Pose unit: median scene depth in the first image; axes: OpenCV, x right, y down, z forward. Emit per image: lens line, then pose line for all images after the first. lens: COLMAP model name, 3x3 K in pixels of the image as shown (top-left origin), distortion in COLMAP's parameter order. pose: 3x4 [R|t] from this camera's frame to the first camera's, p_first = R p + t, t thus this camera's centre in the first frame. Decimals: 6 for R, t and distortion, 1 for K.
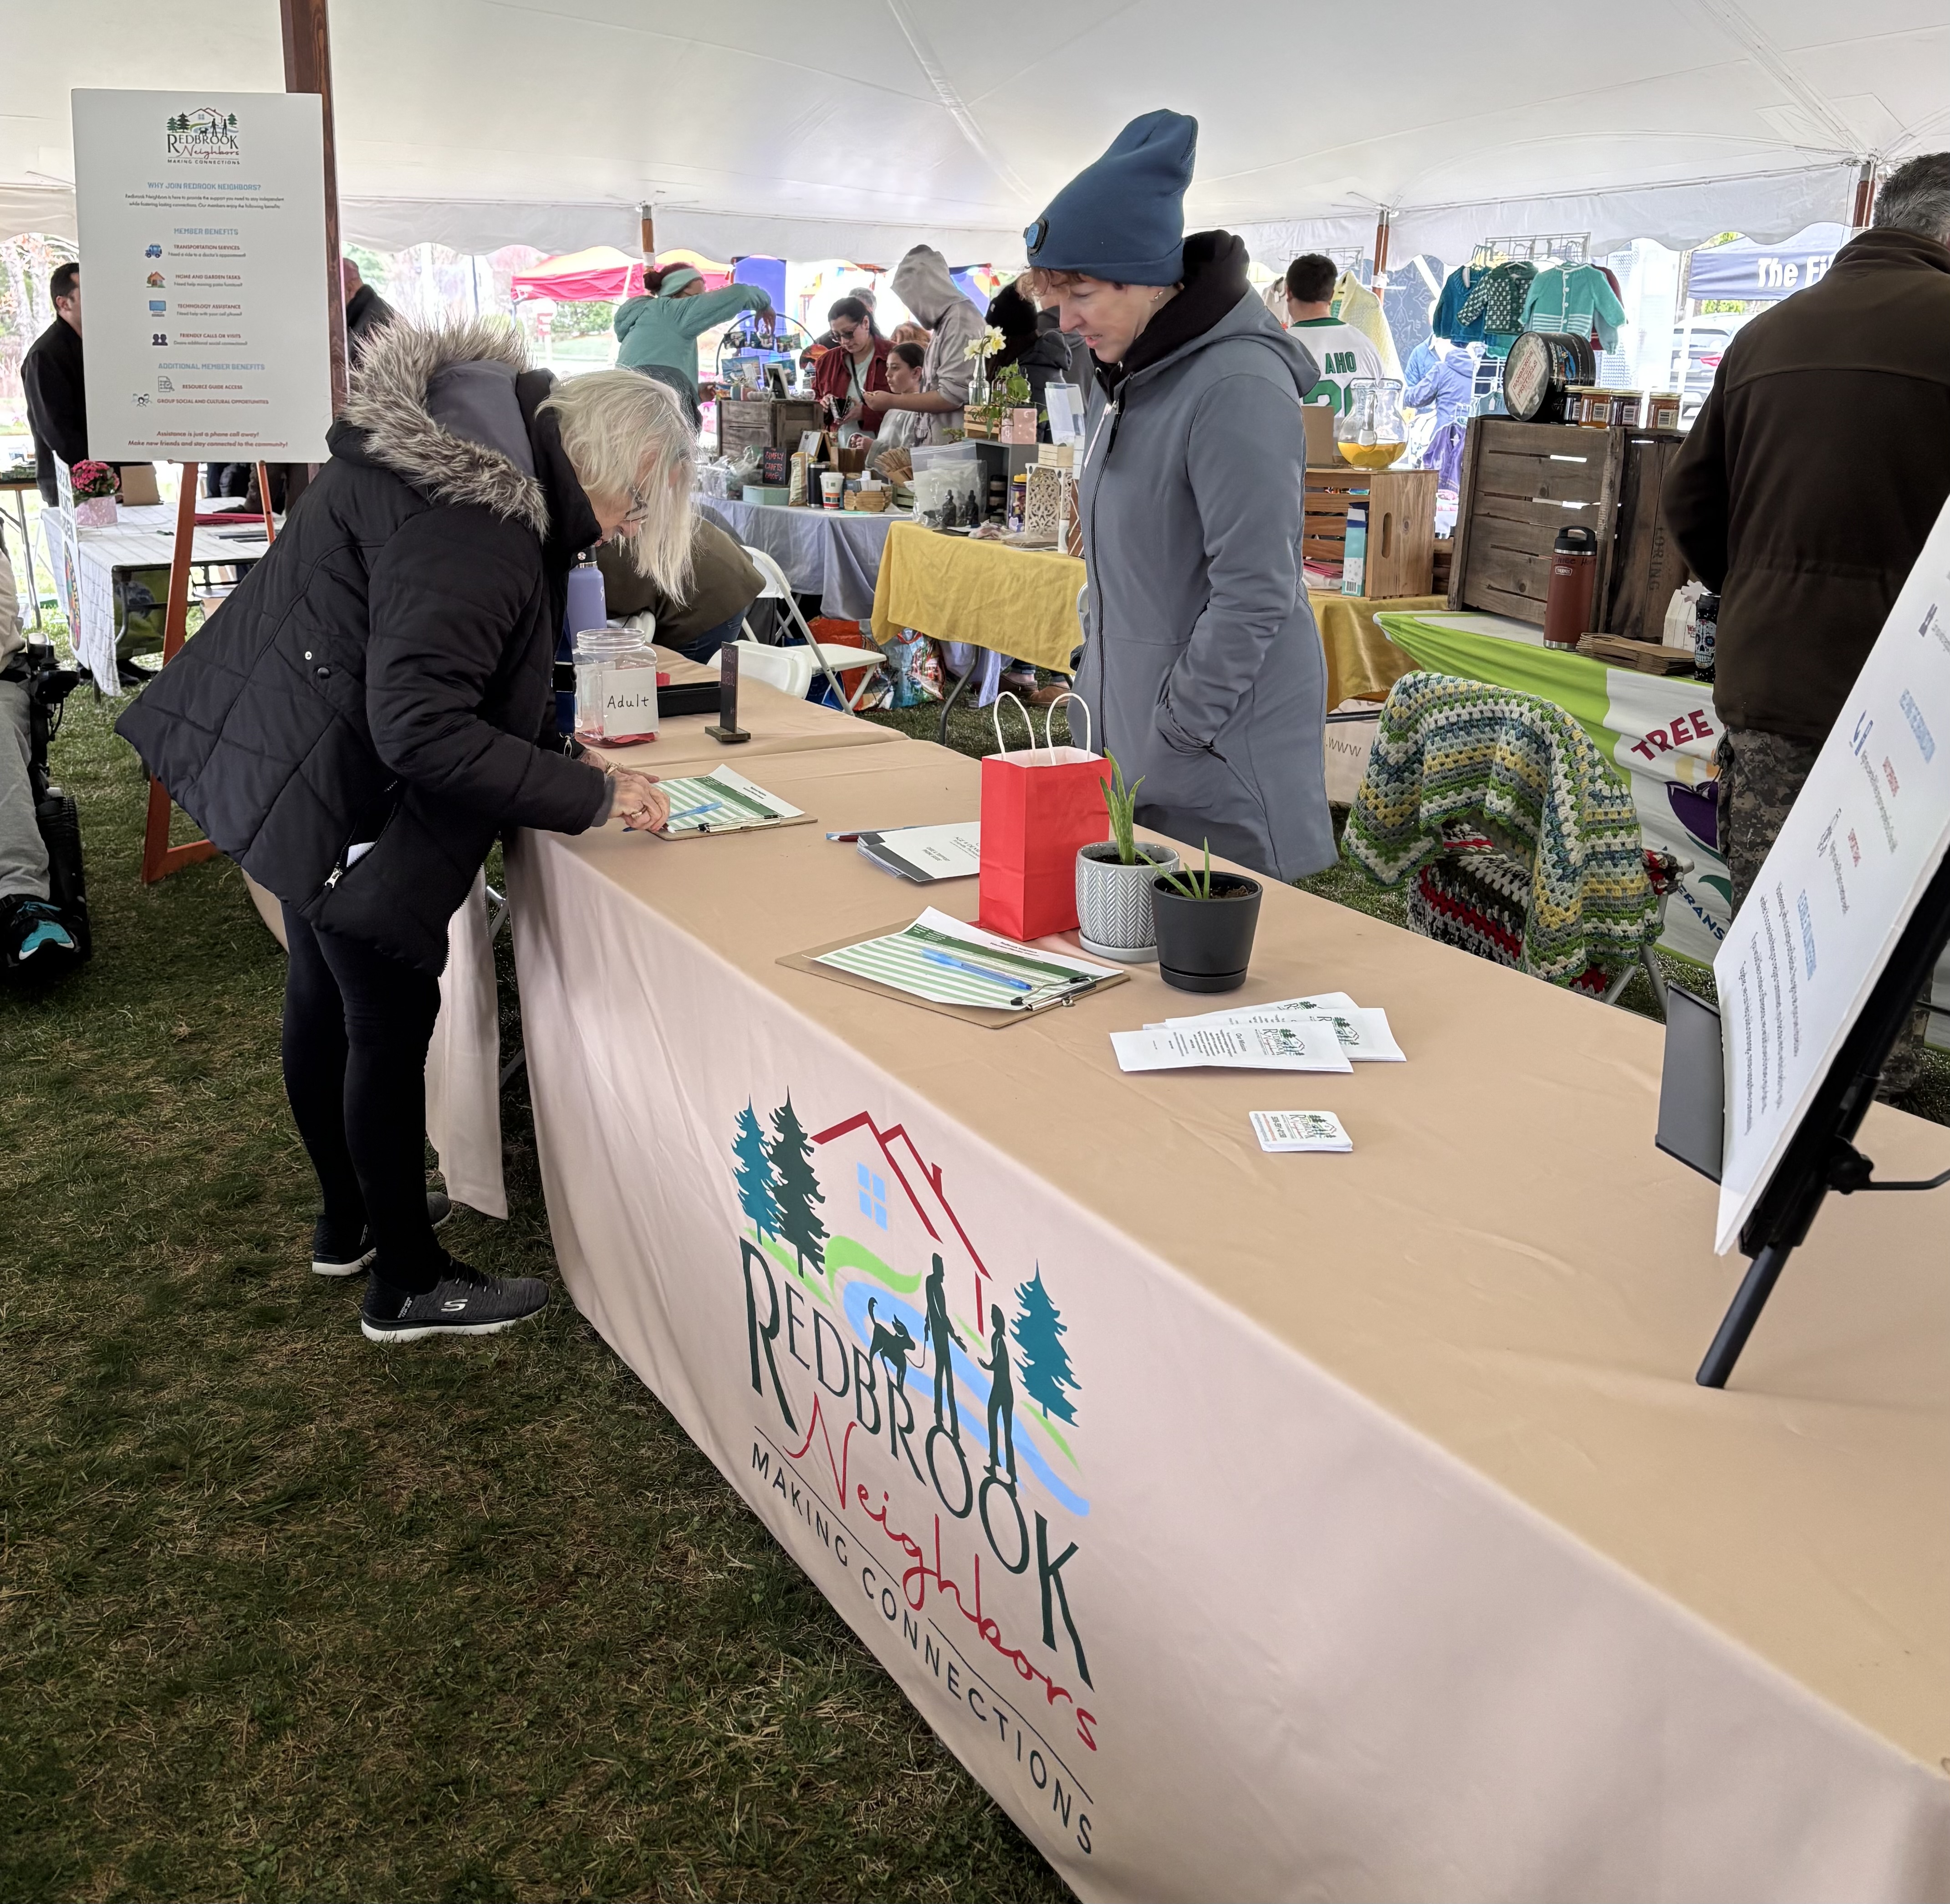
lens RADIAL K [[2669.7, 0, 975.0], [0, 2669.7, 951.4], [0, 0, 1]] dist [-0.003157, 0.000000]
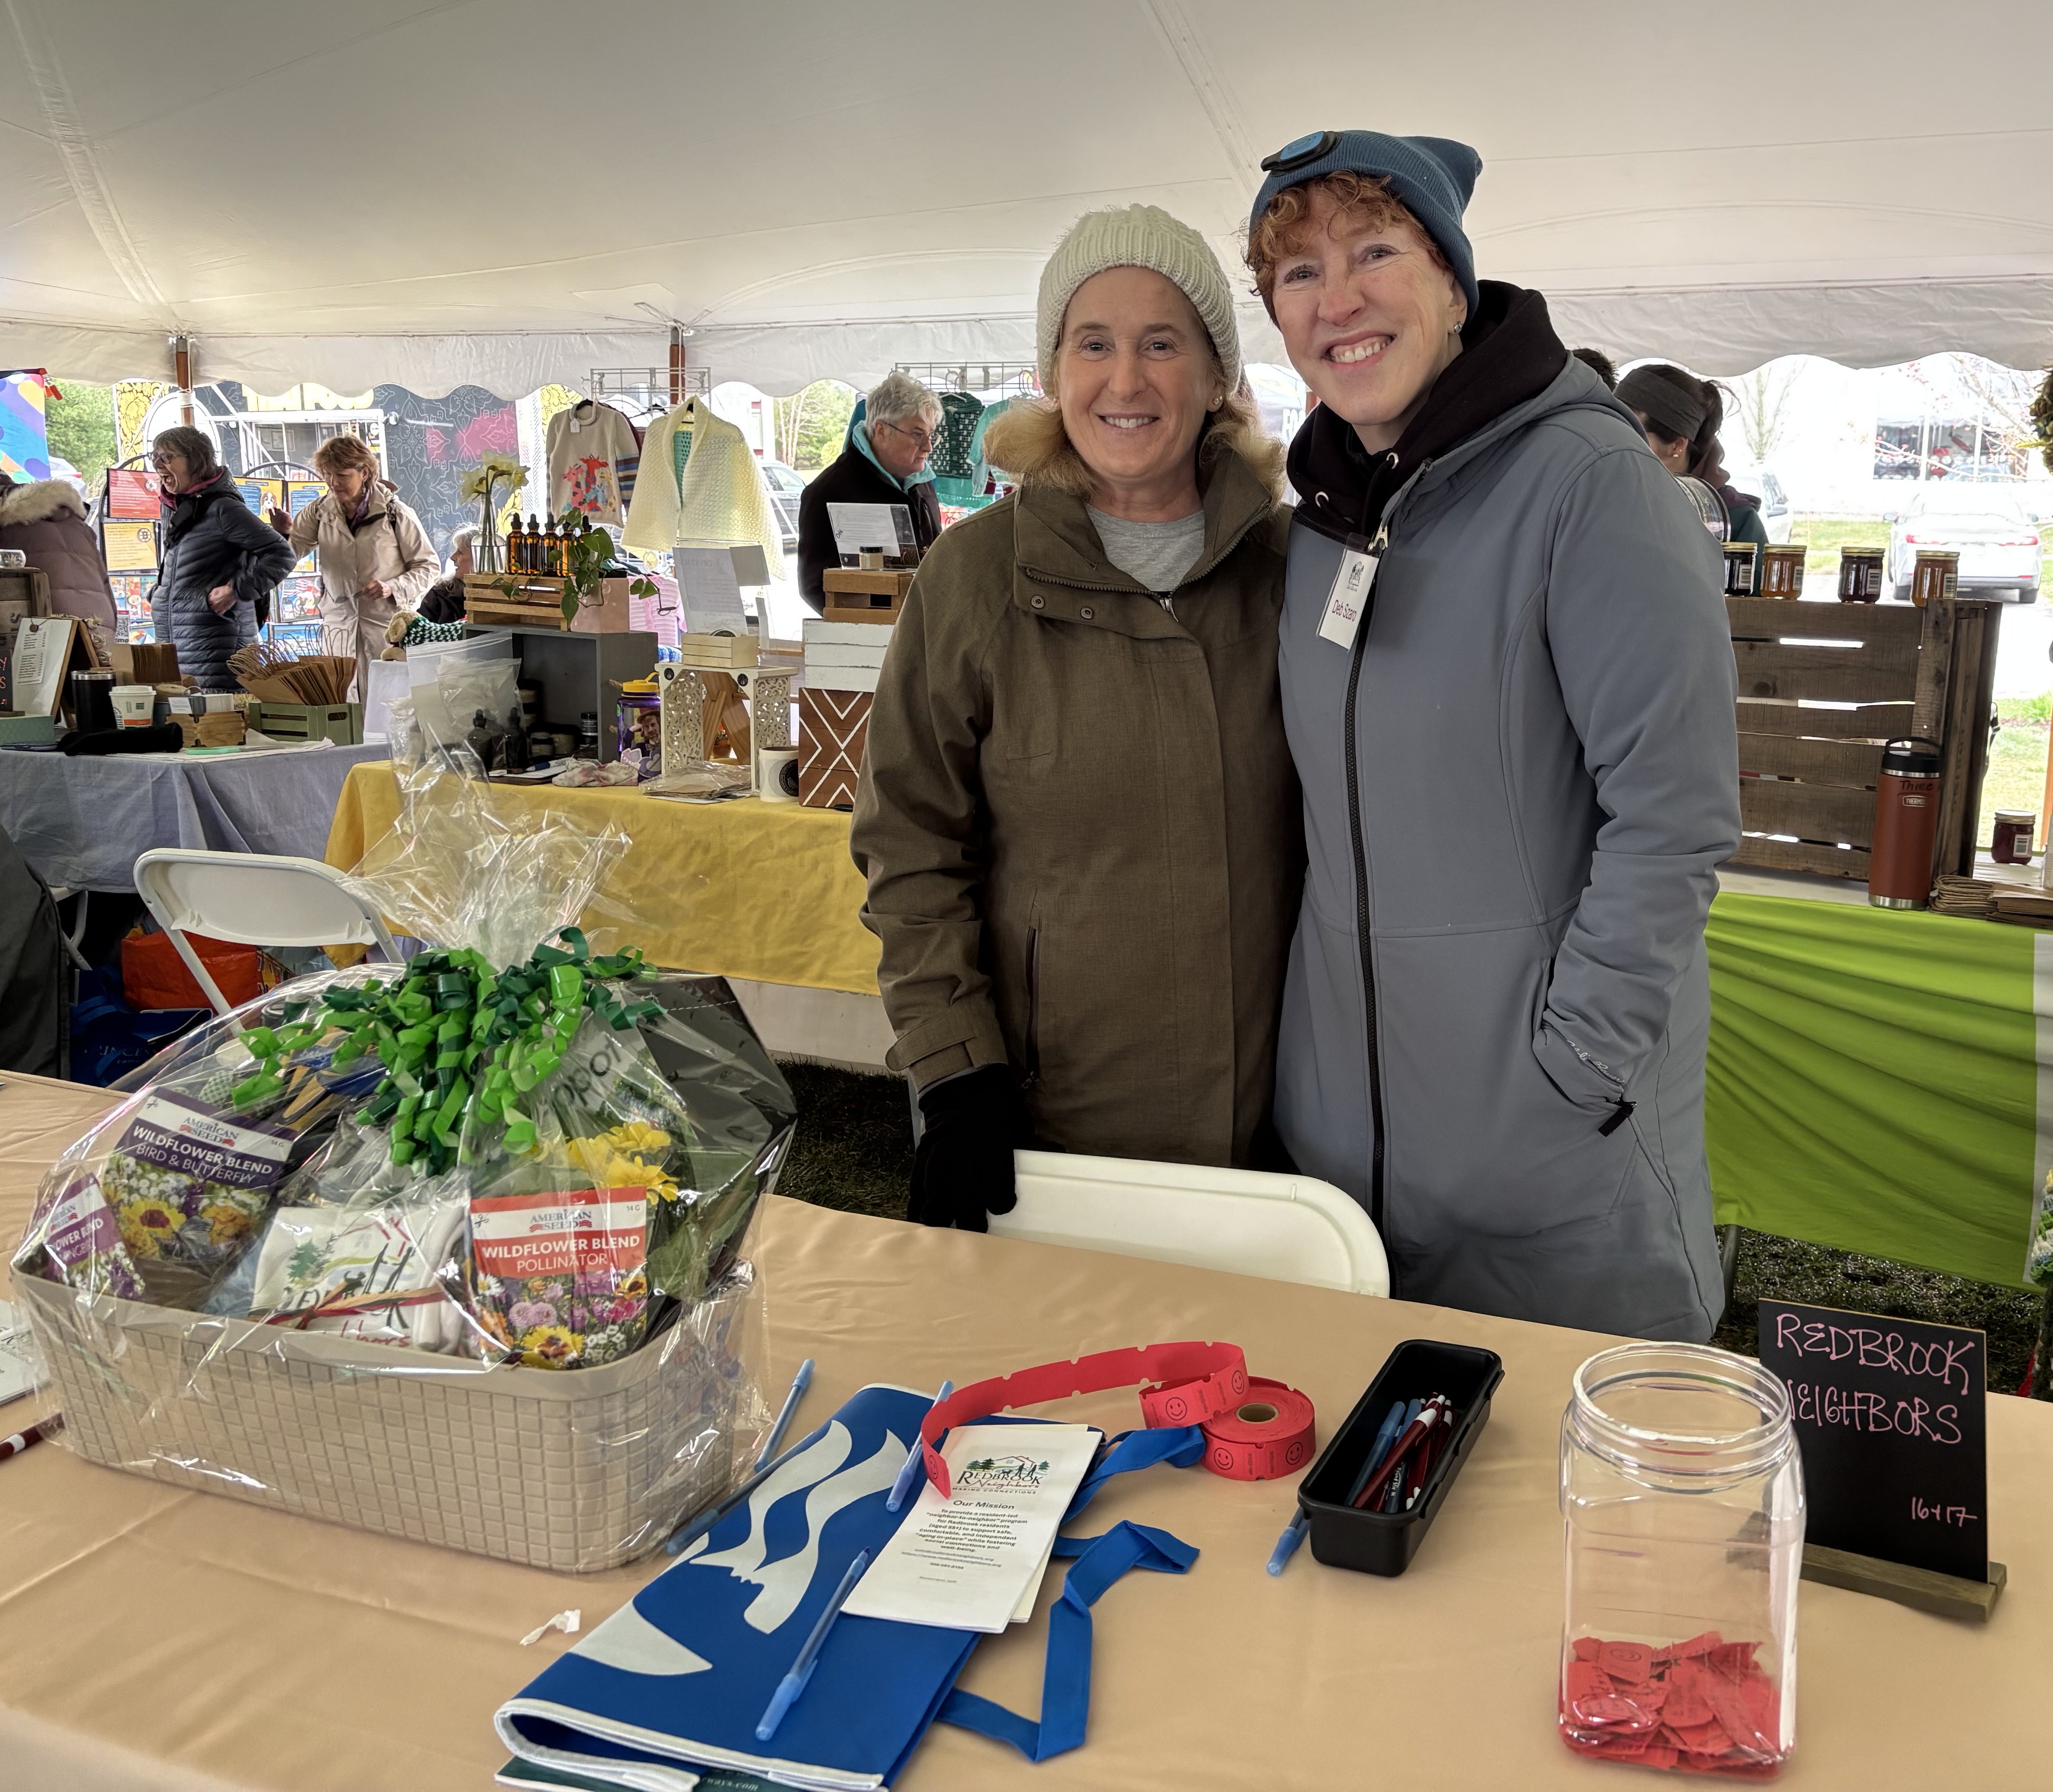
lens RADIAL K [[1810.7, 0, 1027.2], [0, 1810.7, 896.7], [0, 0, 1]] dist [-0.000951, 0.009775]
pose [[0.707969, -0.141824, 0.691857, -0.222930], [0.147343, 0.987733, 0.051702, -0.137383], [-0.690703, 0.065337, 0.720181, 0.632376]]
